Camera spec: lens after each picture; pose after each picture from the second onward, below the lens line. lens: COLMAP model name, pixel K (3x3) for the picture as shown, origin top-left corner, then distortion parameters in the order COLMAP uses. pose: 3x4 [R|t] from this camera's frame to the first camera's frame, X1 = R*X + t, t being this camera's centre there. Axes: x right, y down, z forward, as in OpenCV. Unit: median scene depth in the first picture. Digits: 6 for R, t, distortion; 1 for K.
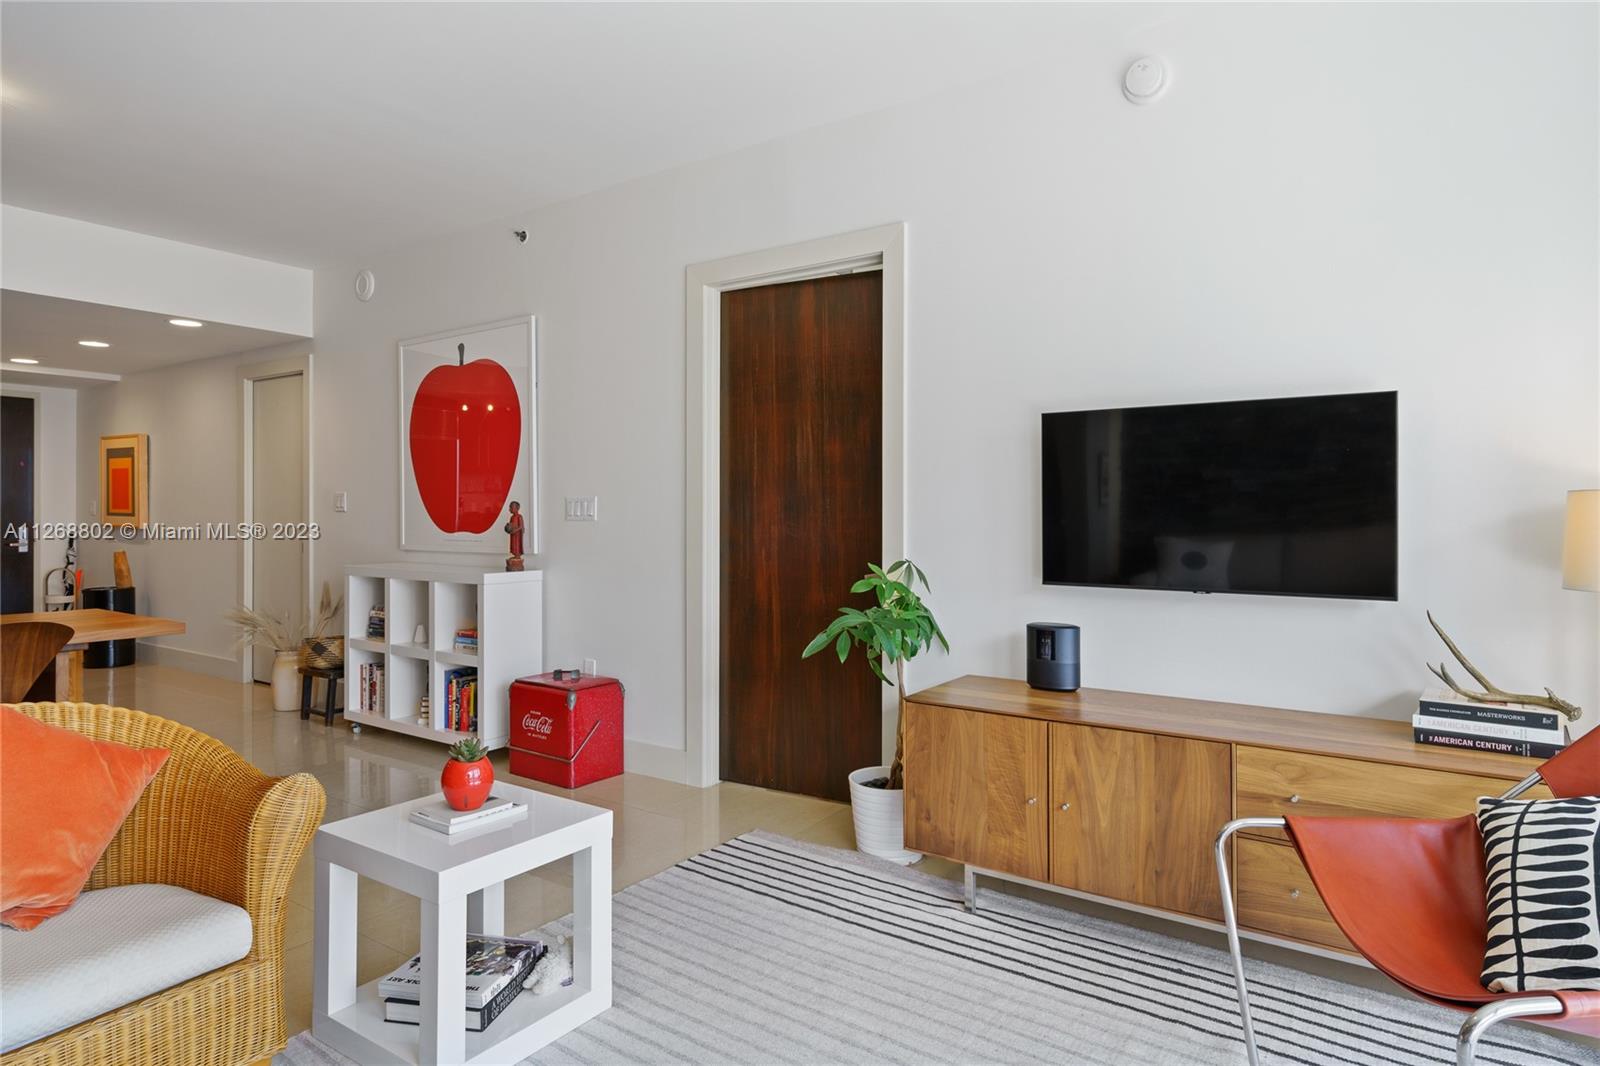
lens RADIAL K [[916.4, 0, 809.3], [0, 916.4, 513.2], [0, 0, 1]] dist [-0.000706, 0.004048]
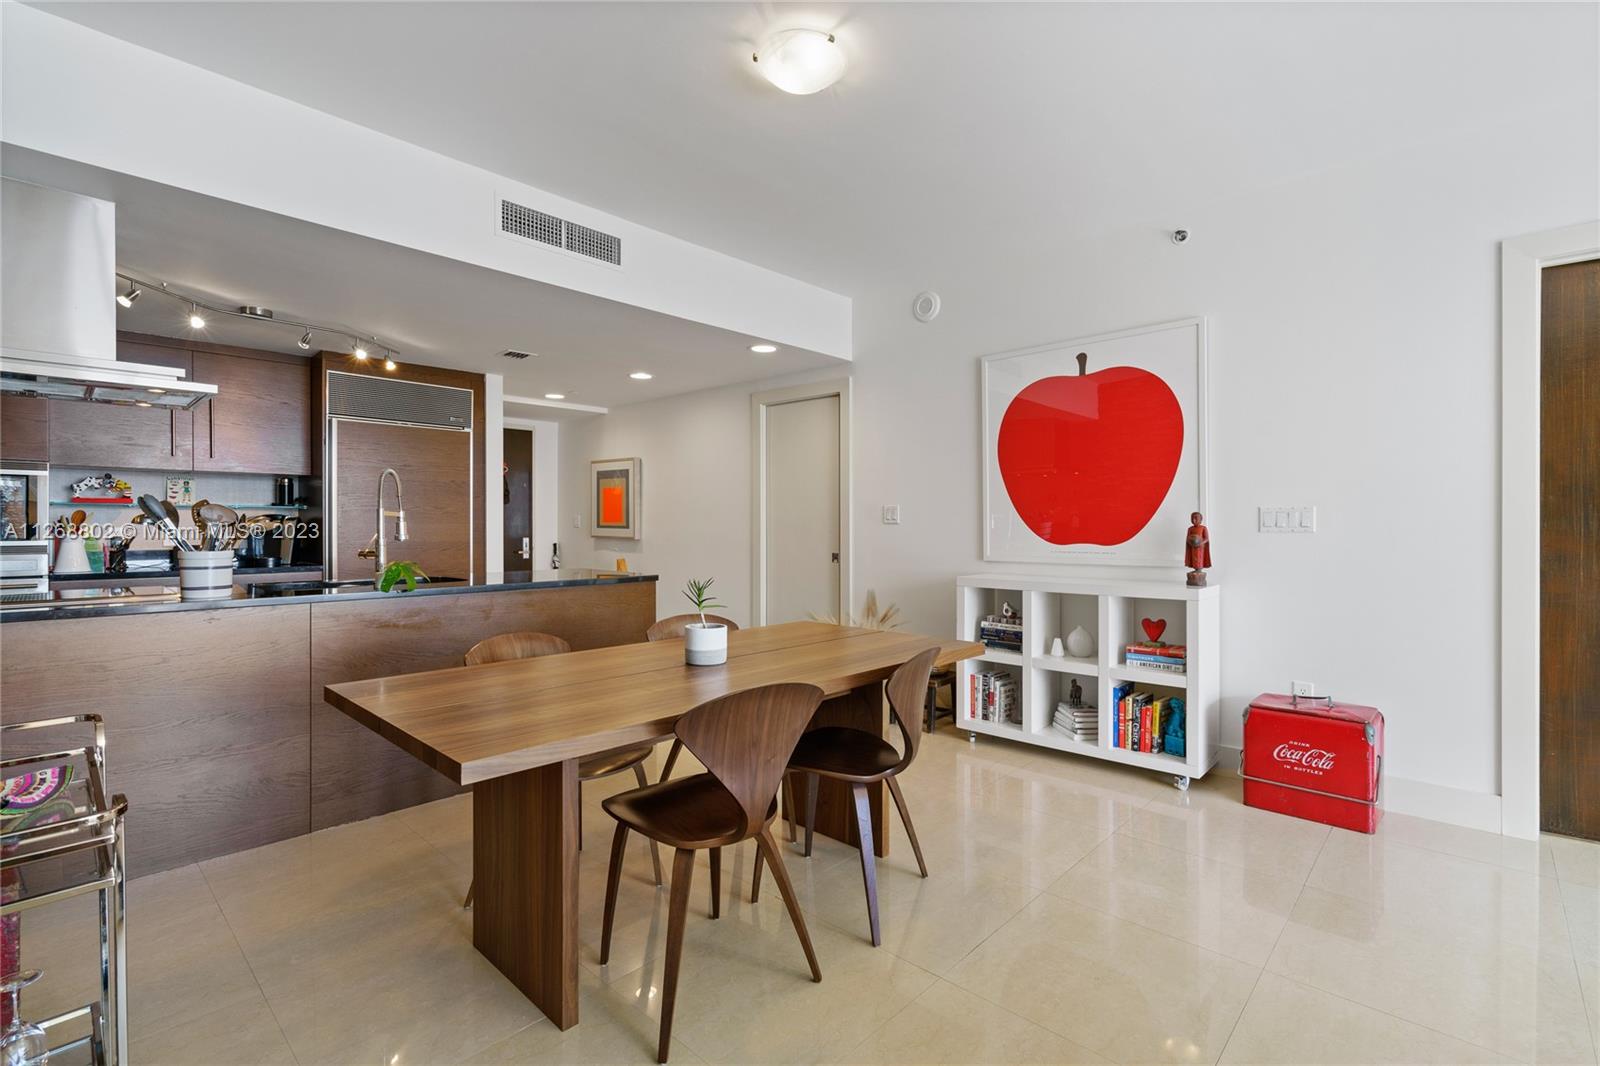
lens RADIAL K [[729.6, 0, 807.4], [0, 729.6, 529.5], [0, 0, 1]] dist [-0.011917, 0.004917]
pose [[0.988822, -0.001910, -0.149088, -0.587330], [0.002969, 0.999972, 0.006883, -0.001461], [0.149071, -0.007248, 0.988800, 0.188259]]
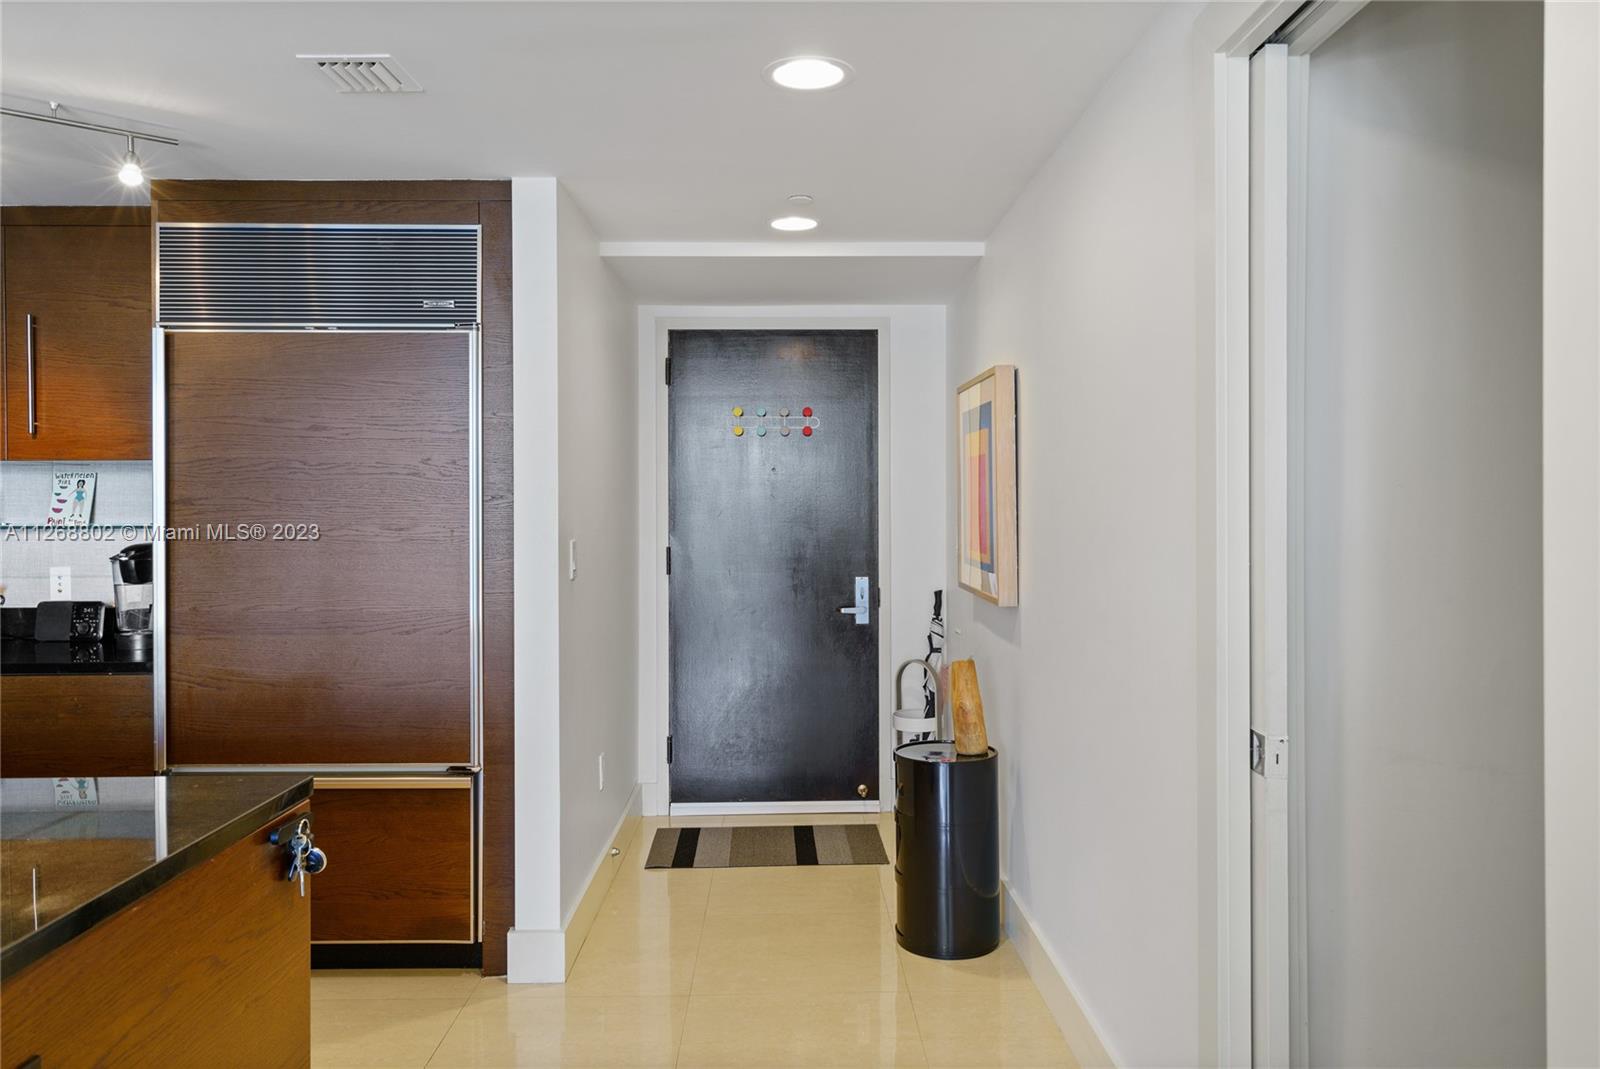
lens RADIAL K [[1110.6, 0, 780.6], [0, 1110.6, 512.9], [0, 0, 1]] dist [0.031071, 0.002611]
pose [[0.566738, -0.002028, -0.823895, -0.606688], [0.005544, 0.999984, 0.001352, -0.037616], [0.823879, -0.005334, 0.566740, 1.013003]]
